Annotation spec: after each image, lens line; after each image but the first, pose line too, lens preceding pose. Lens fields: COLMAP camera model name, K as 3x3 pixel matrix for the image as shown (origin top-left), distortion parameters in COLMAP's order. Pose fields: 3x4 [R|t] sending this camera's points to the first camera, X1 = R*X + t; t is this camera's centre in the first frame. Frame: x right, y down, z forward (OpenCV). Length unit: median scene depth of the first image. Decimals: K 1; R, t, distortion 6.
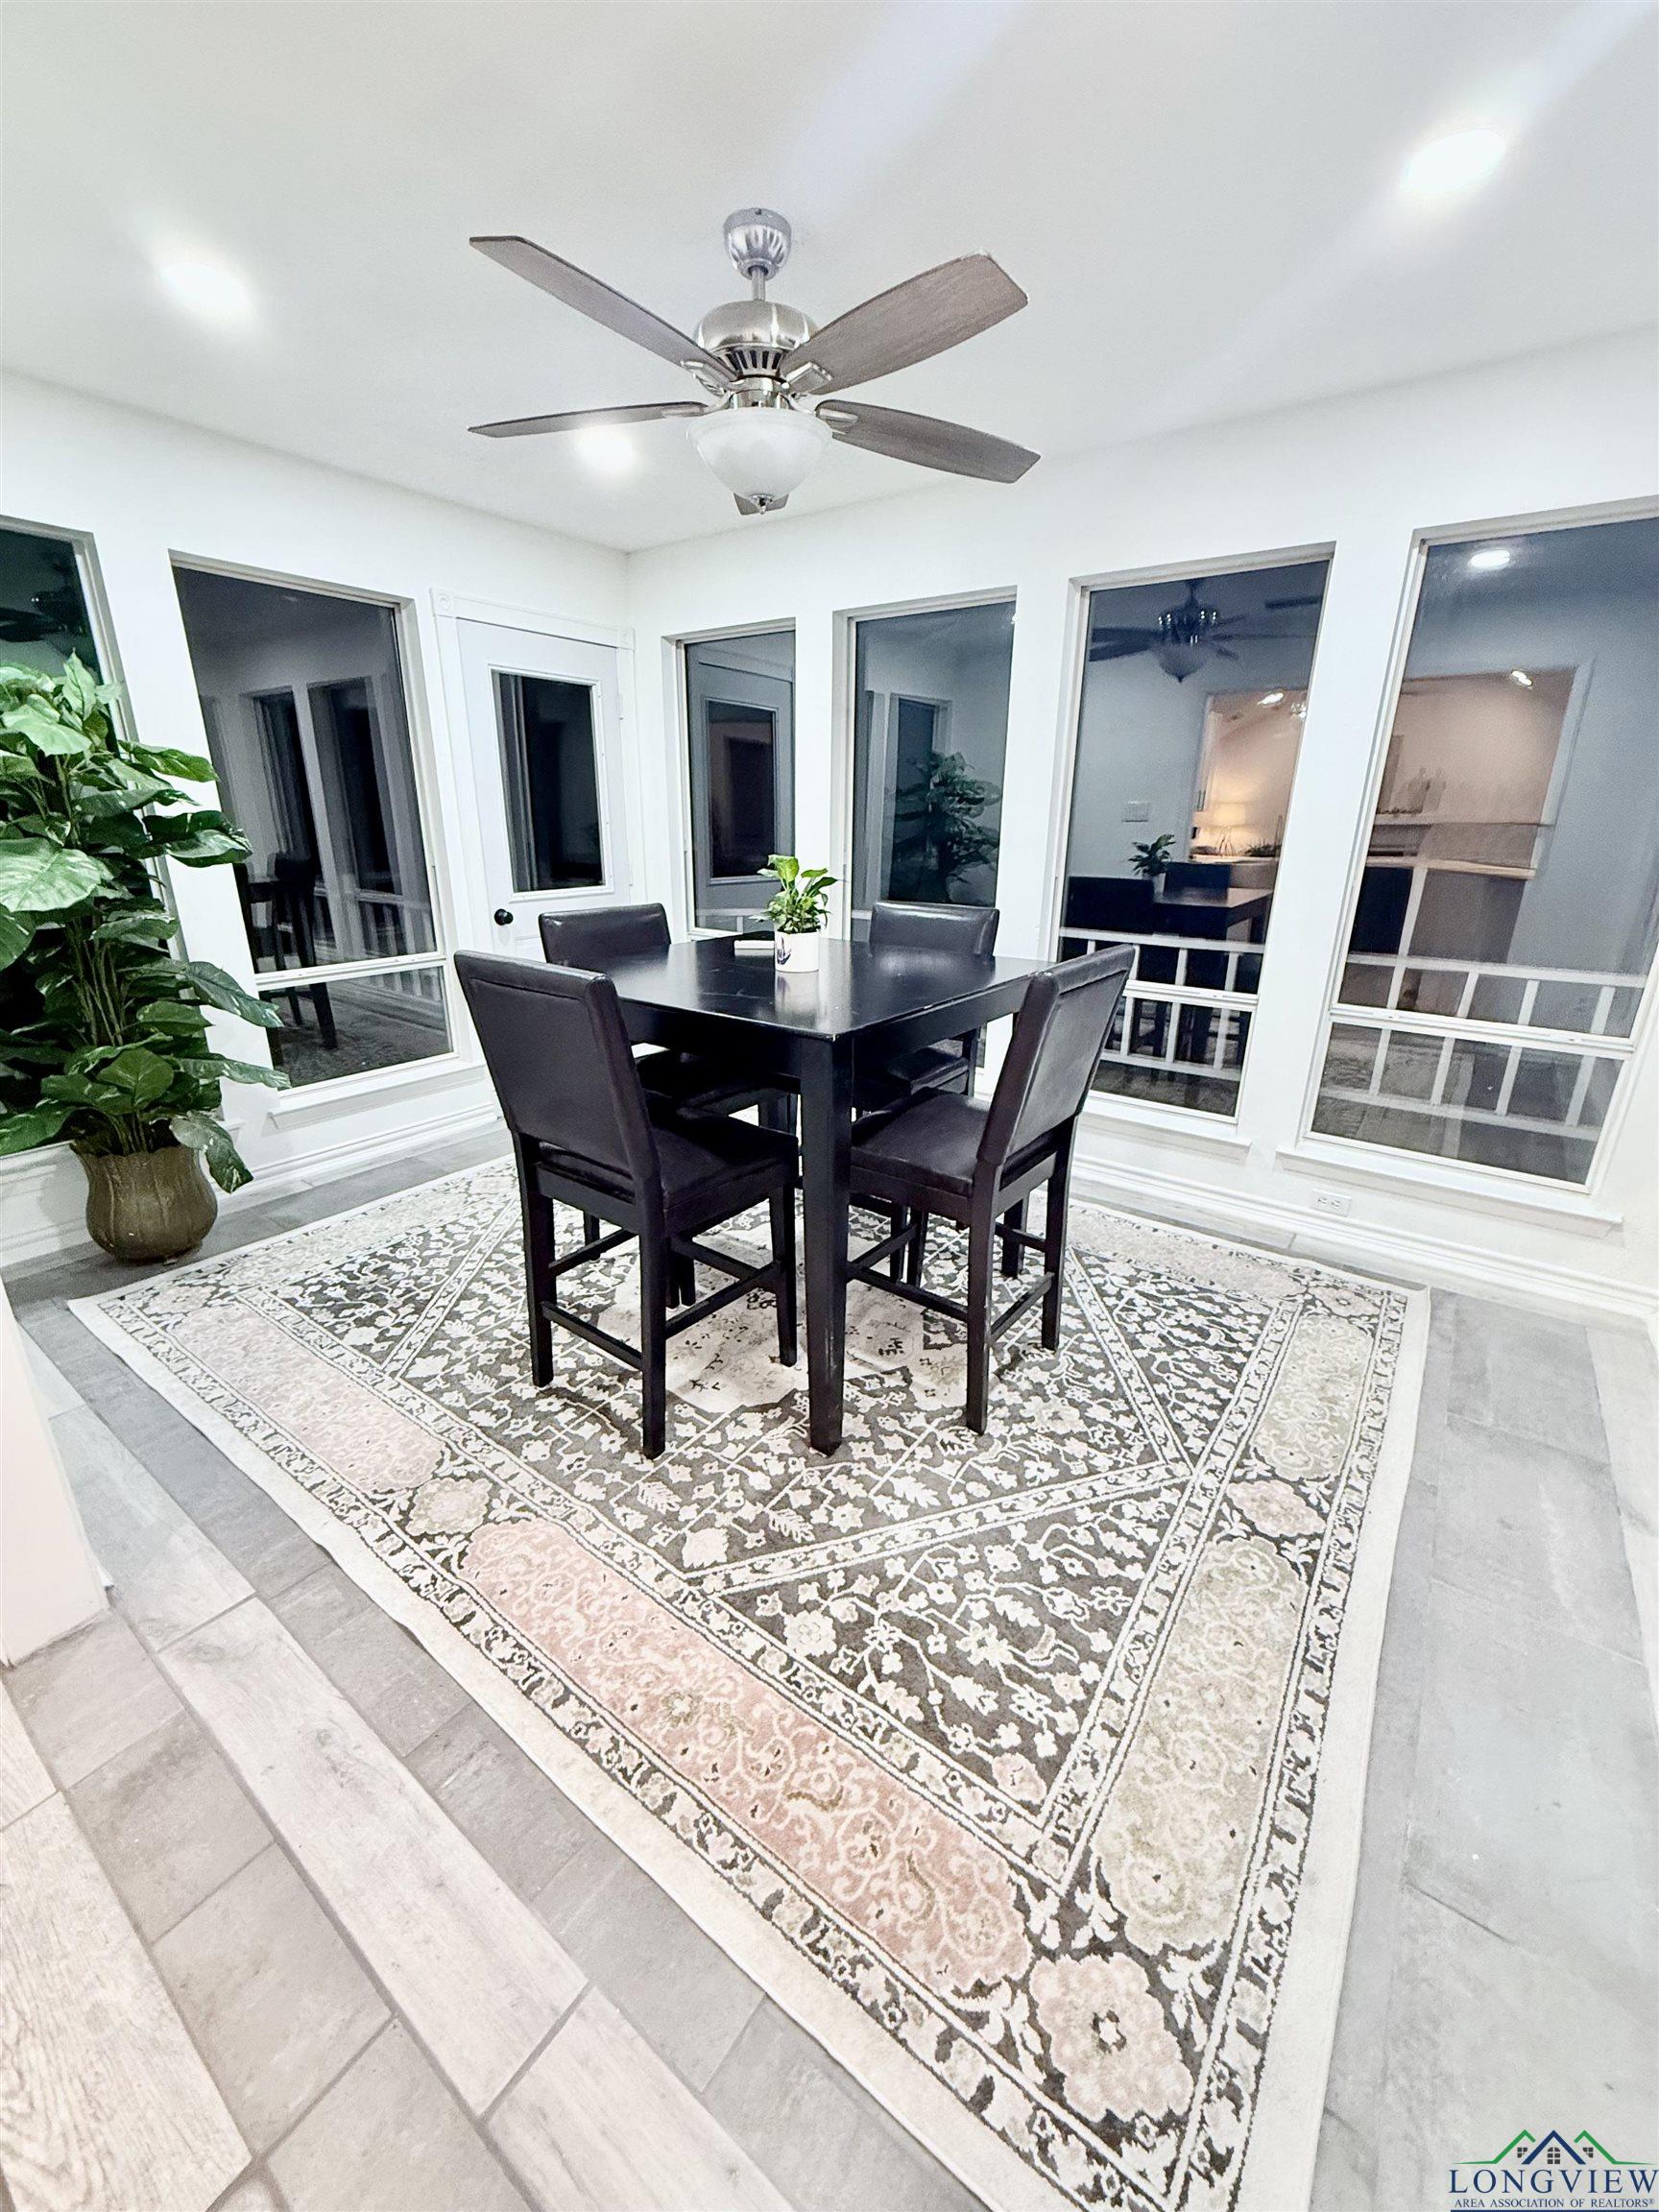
lens RADIAL K [[888.9, 0, 829.5], [0, 888.9, 1106.0], [0, 0, 1]] dist [0.001100, 0.000094]
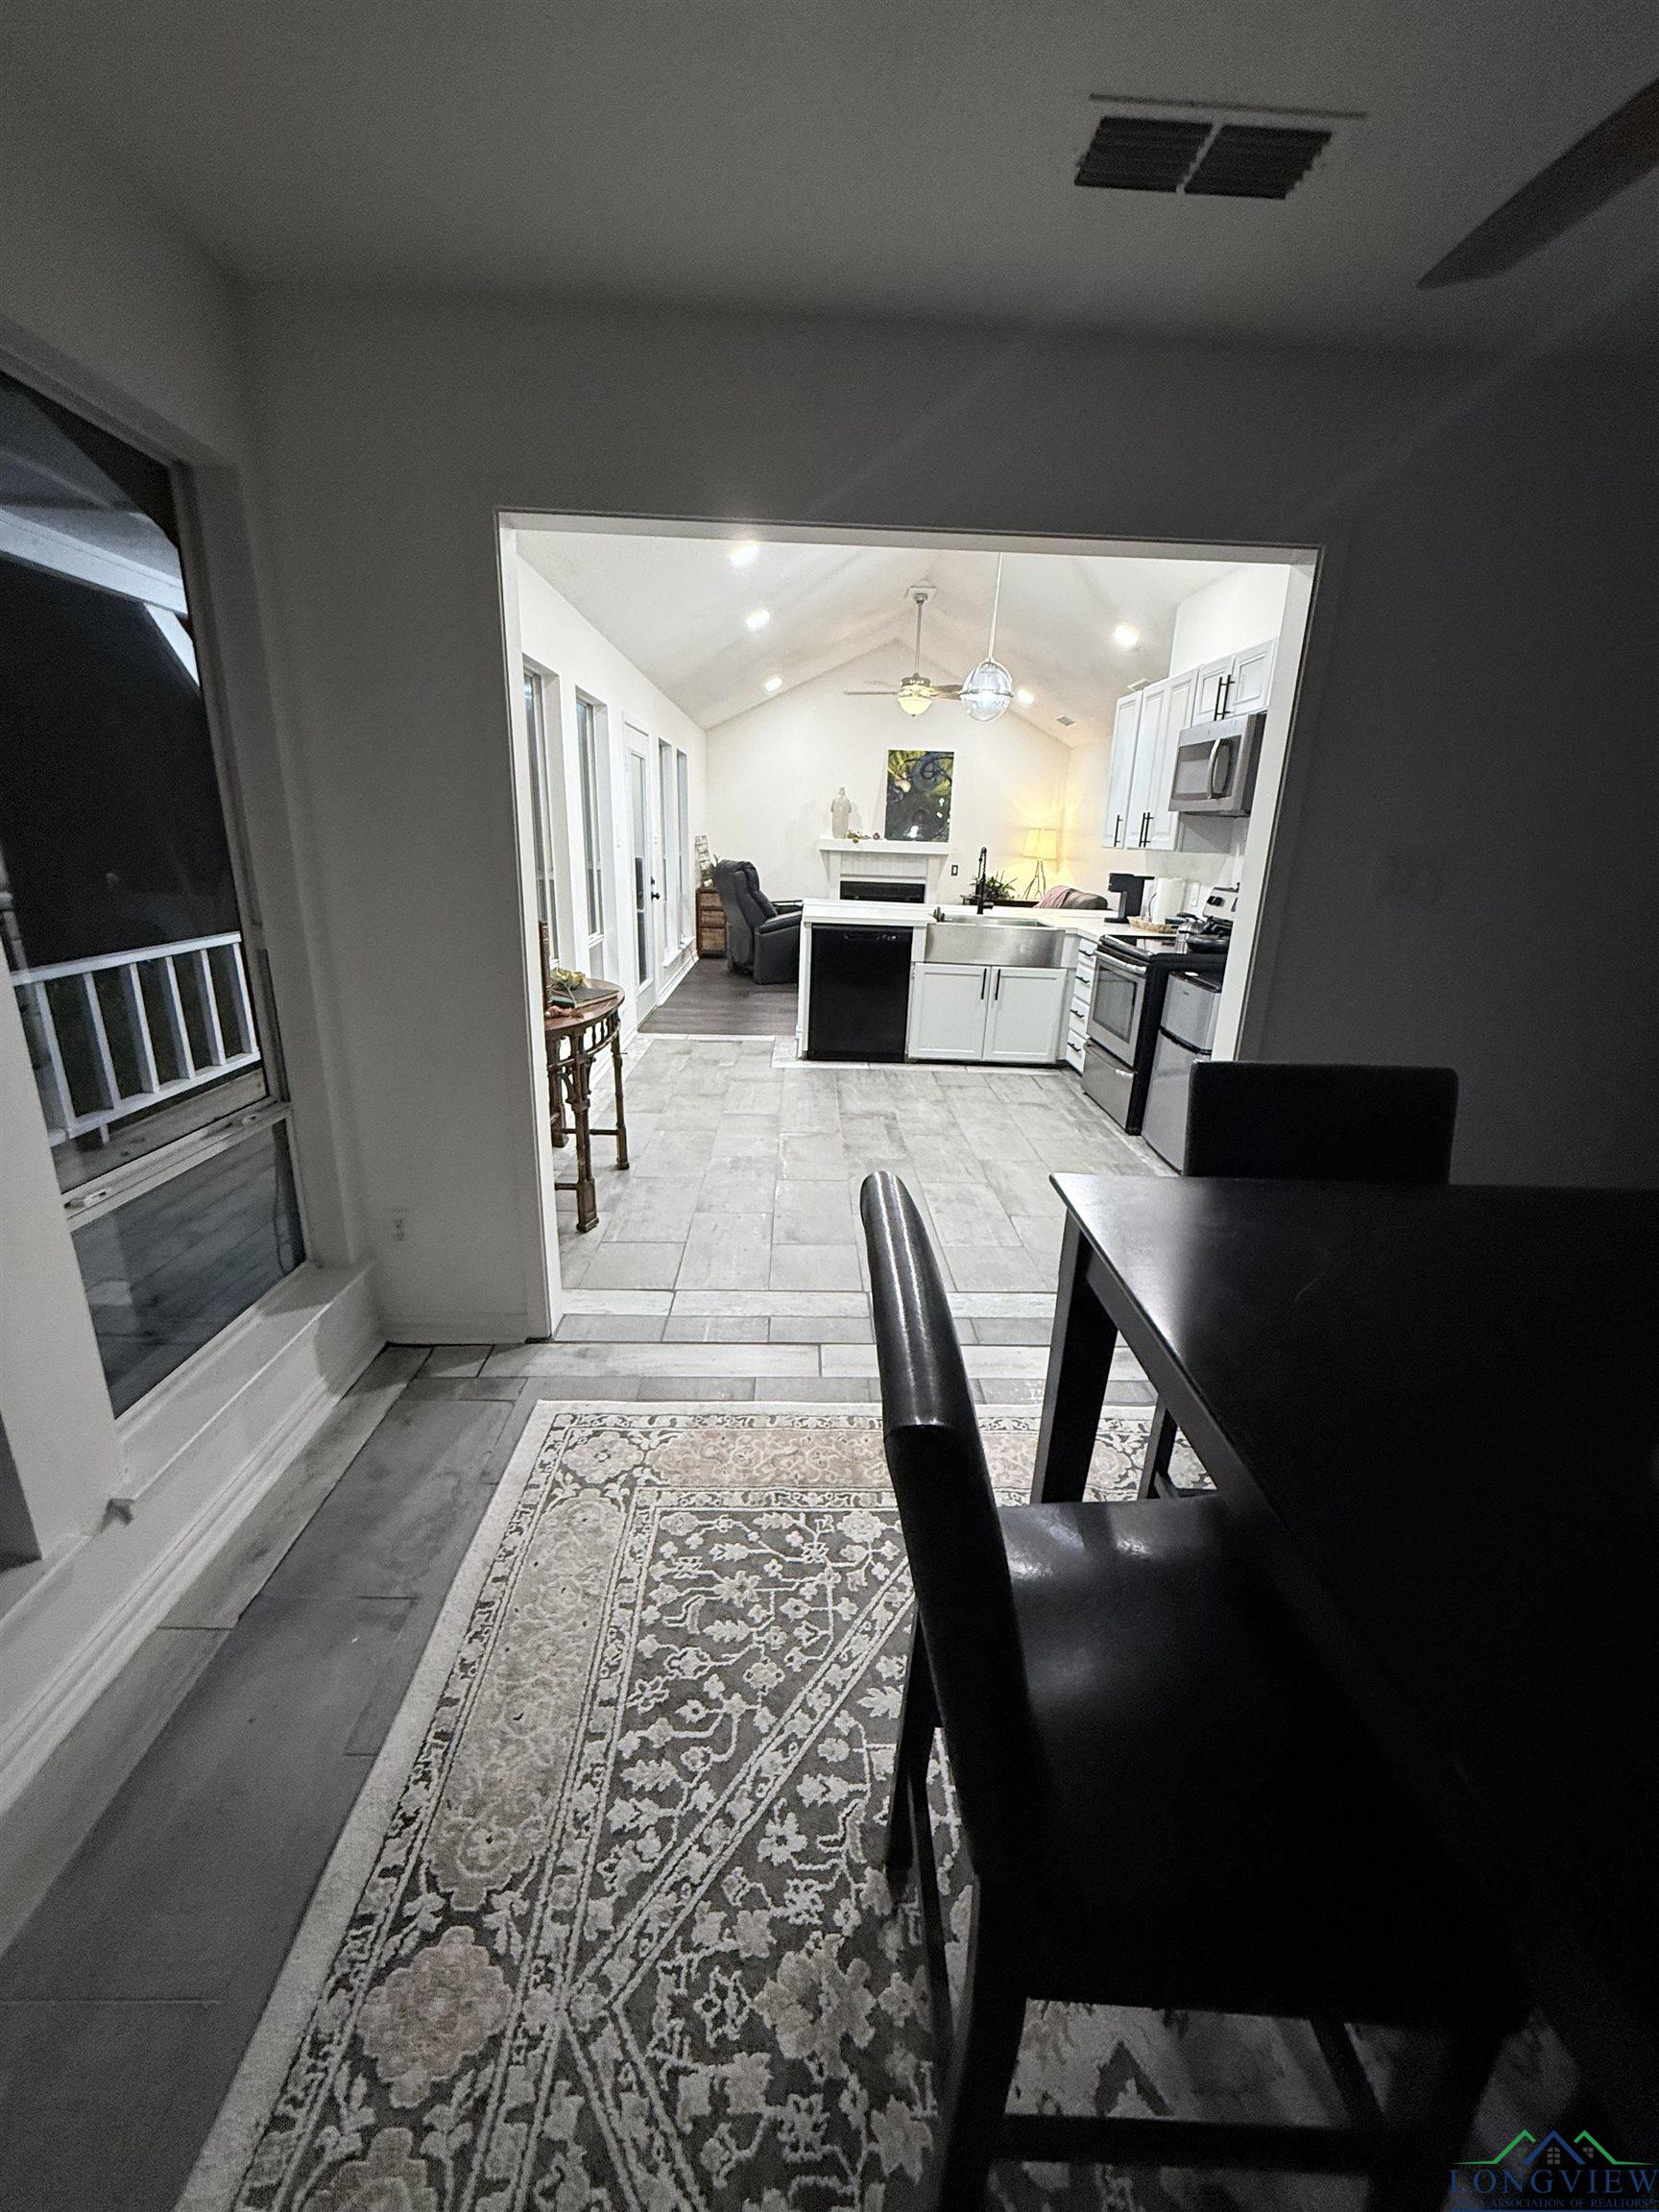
lens RADIAL K [[888.9, 0, 829.5], [0, 888.9, 1106.0], [0, 0, 1]] dist [0.001100, 0.000094]
pose [[-0.792701, 0.148839, -0.591162, 0.650107], [-0.230029, 0.825019, 0.516169, -0.516169], [0.564546, 0.545152, -0.619756, 1.397622]]
